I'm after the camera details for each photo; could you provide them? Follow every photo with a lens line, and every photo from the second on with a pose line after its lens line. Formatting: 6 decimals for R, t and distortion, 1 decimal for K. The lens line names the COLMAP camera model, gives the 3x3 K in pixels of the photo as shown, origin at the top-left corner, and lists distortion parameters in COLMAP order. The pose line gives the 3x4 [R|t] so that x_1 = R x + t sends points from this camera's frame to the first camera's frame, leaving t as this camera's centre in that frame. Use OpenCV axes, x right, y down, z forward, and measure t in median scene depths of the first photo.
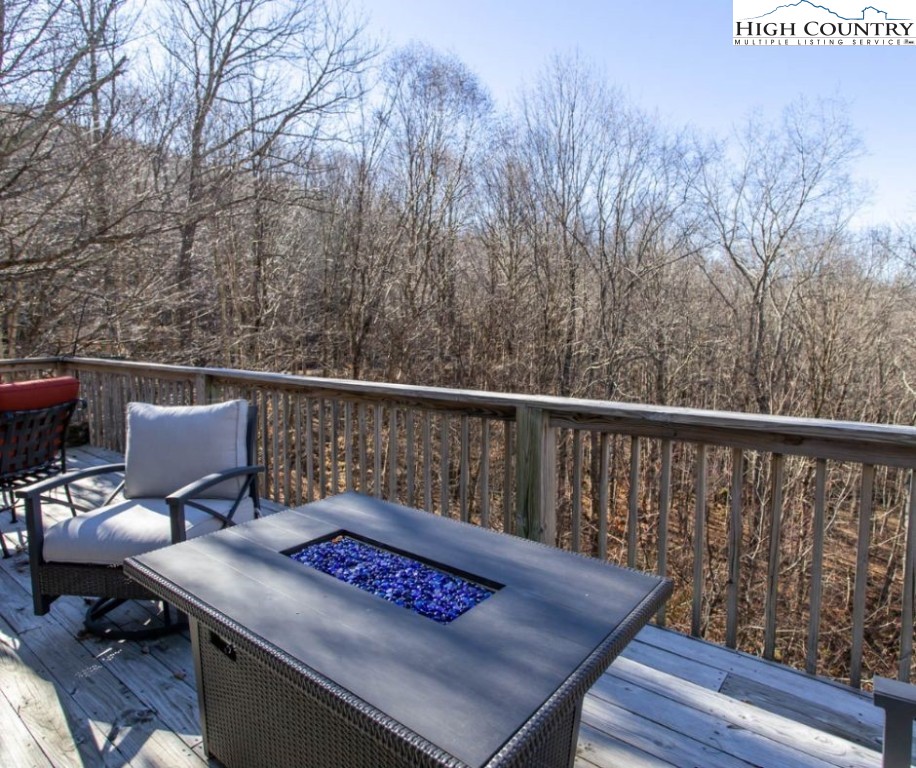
lens RADIAL K [[560.7, 0, 458.0], [0, 560.7, 384.0], [0, 0, 1]] dist [-0.000753, 0.000811]
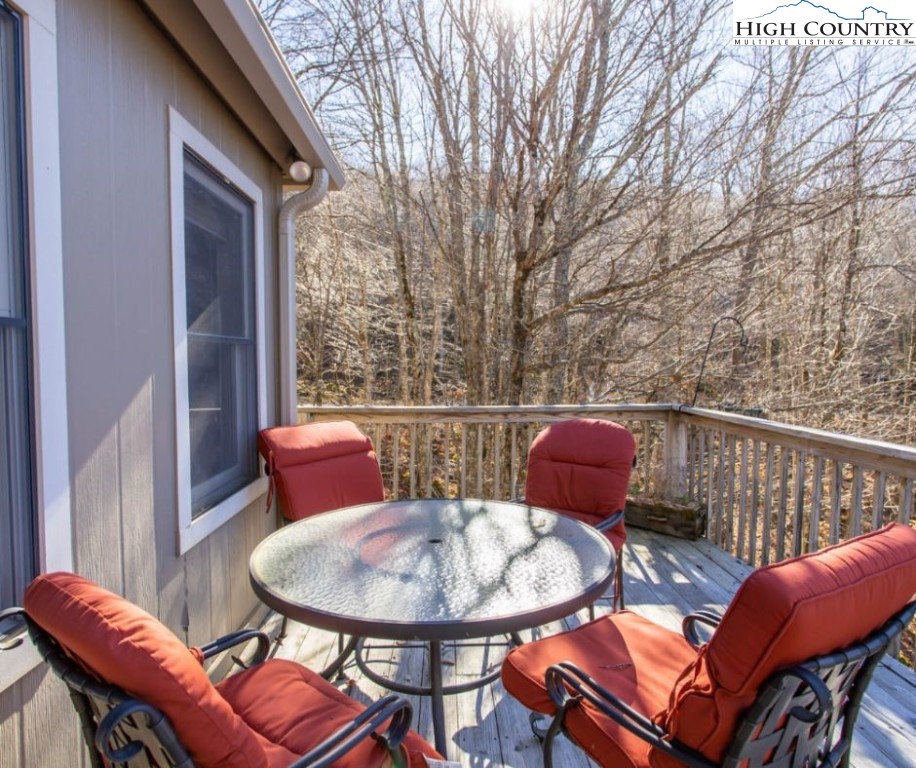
lens RADIAL K [[560.7, 0, 458.0], [0, 560.7, 384.0], [0, 0, 1]] dist [-0.000753, 0.000811]
pose [[0.653867, 0.045363, -0.755248, -0.337245], [-0.089815, 0.995797, -0.017948, -0.036246], [0.751260, 0.079568, 0.655193, 0.308246]]
